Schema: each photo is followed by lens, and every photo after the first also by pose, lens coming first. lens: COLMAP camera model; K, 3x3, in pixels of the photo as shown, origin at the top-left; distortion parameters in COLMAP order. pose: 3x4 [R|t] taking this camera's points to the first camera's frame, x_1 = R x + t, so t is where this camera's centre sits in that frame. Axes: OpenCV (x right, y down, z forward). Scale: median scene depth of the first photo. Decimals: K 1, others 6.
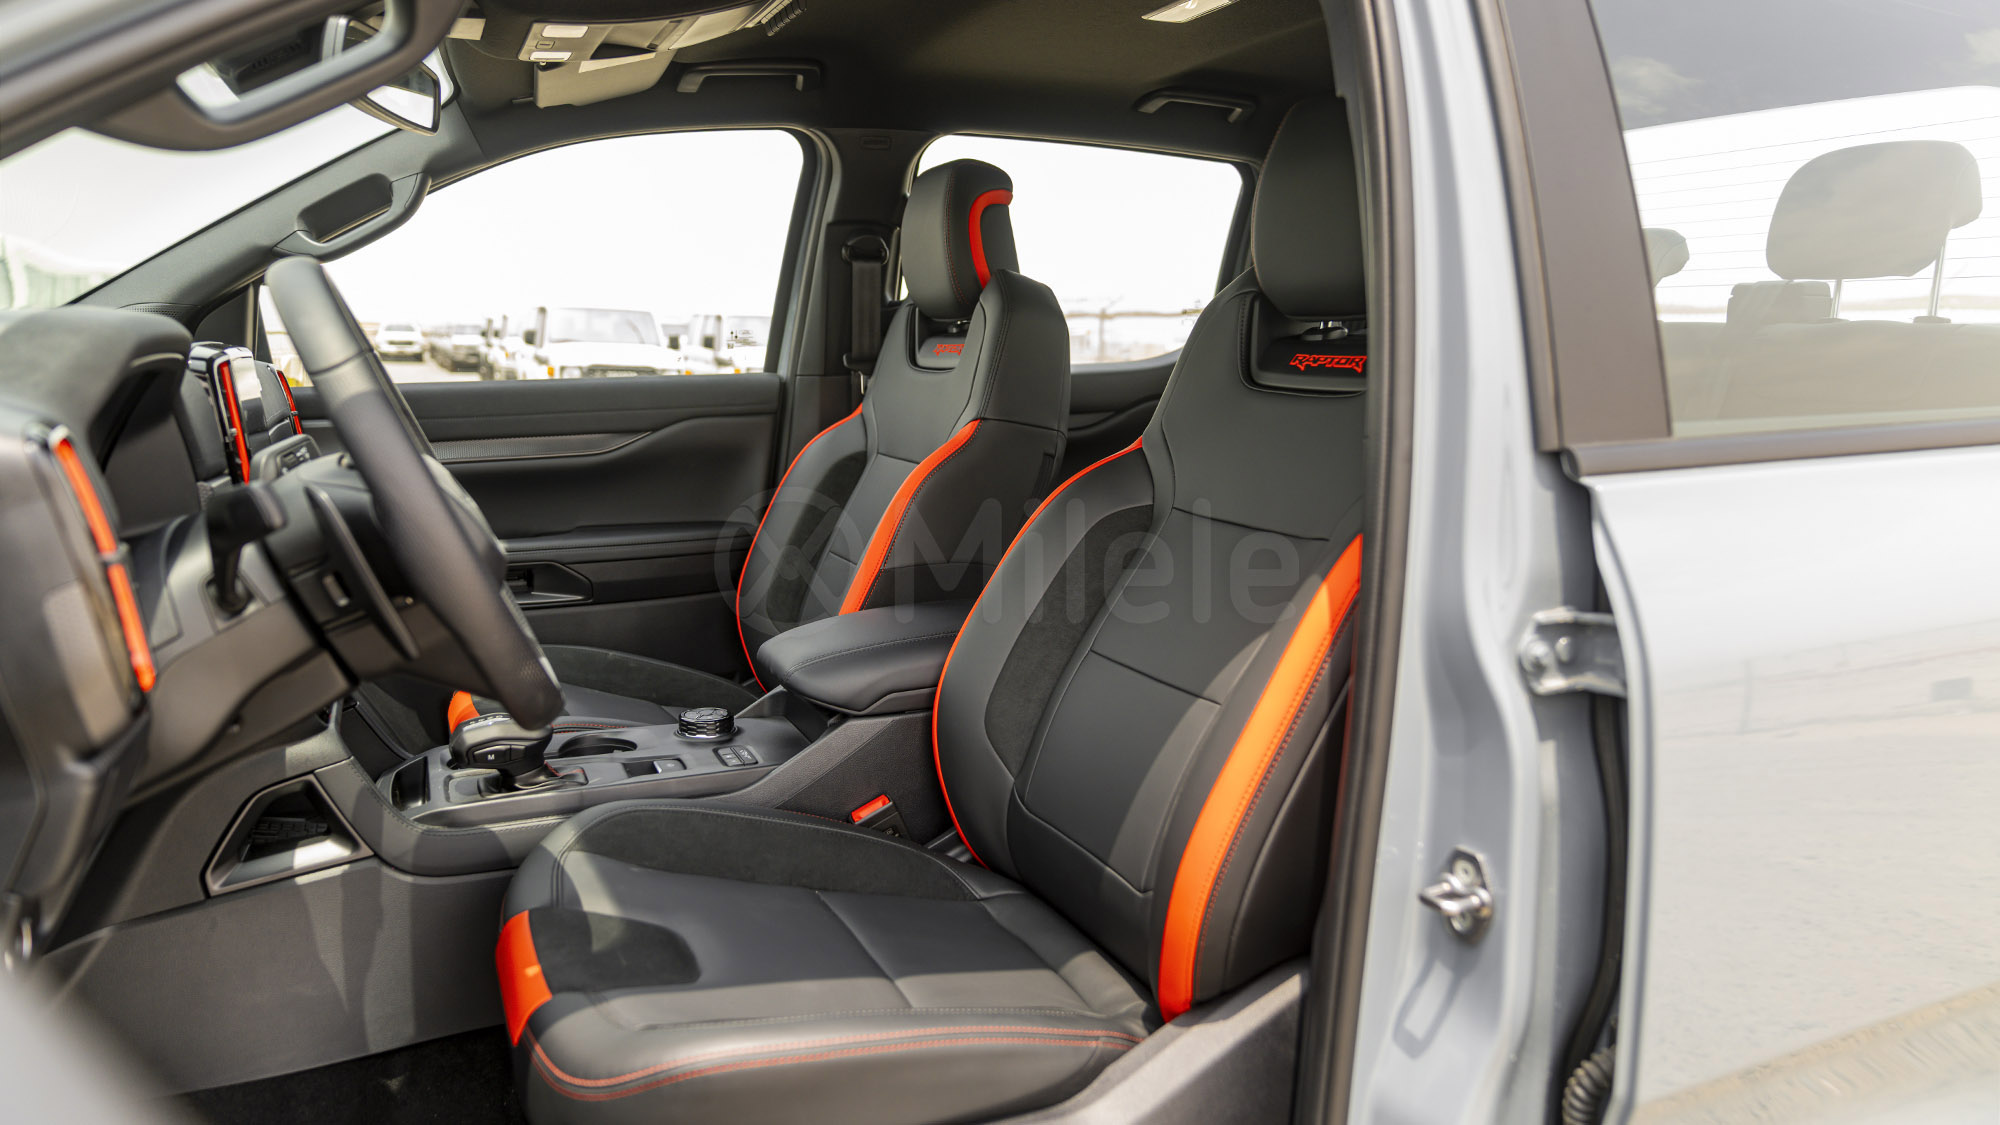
lens RADIAL K [[1537.3, 0, 1000.0], [0, 1537.3, 562.5], [0, 0, 1]] dist [-0.001919, -0.000956]
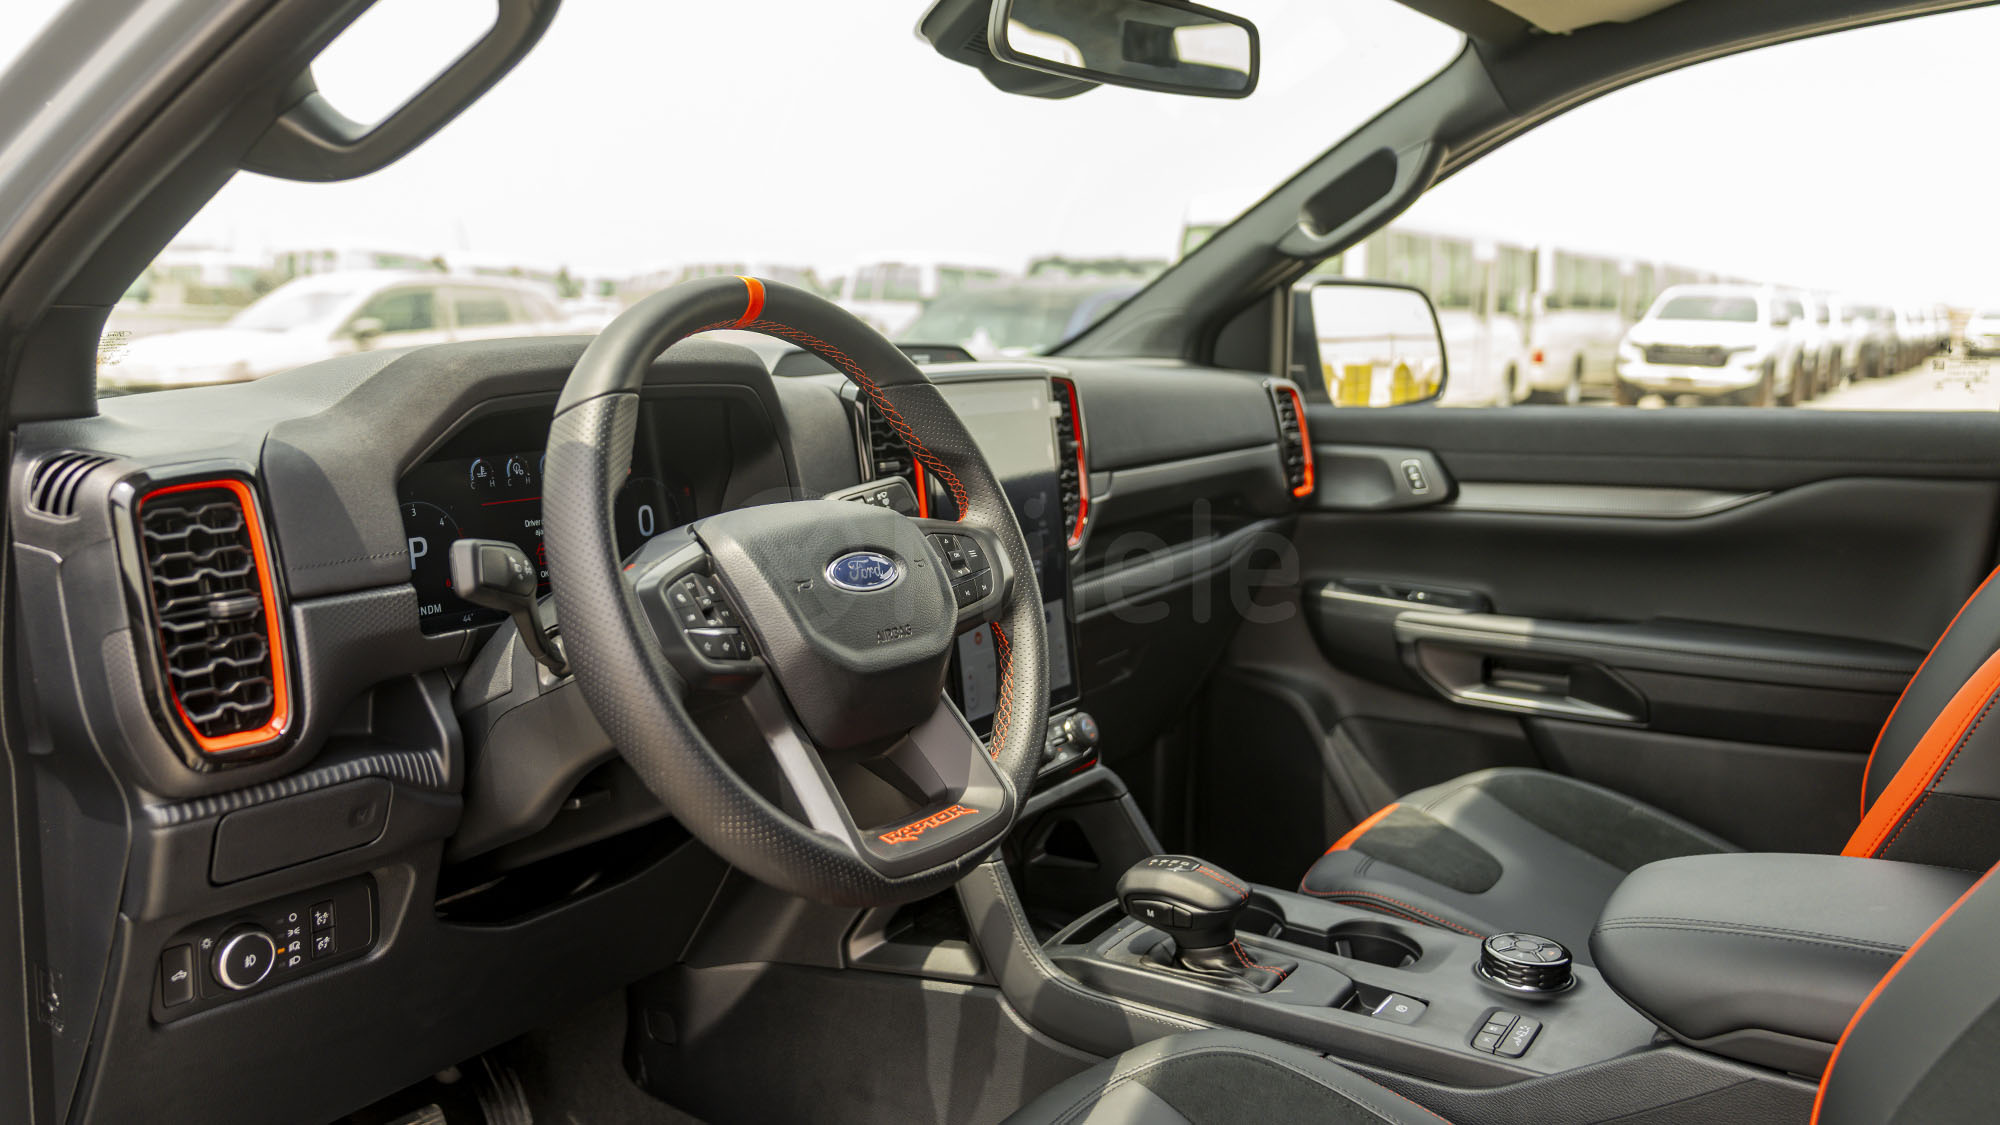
lens RADIAL K [[1537.3, 0, 1000.0], [0, 1537.3, 562.5], [0, 0, 1]] dist [-0.001919, -0.000956]
pose [[0.491151, 0.123498, -0.862276, 0.237491], [-0.125731, 0.989584, 0.070115, -0.078846], [0.861953, 0.073978, 0.501562, 0.509739]]
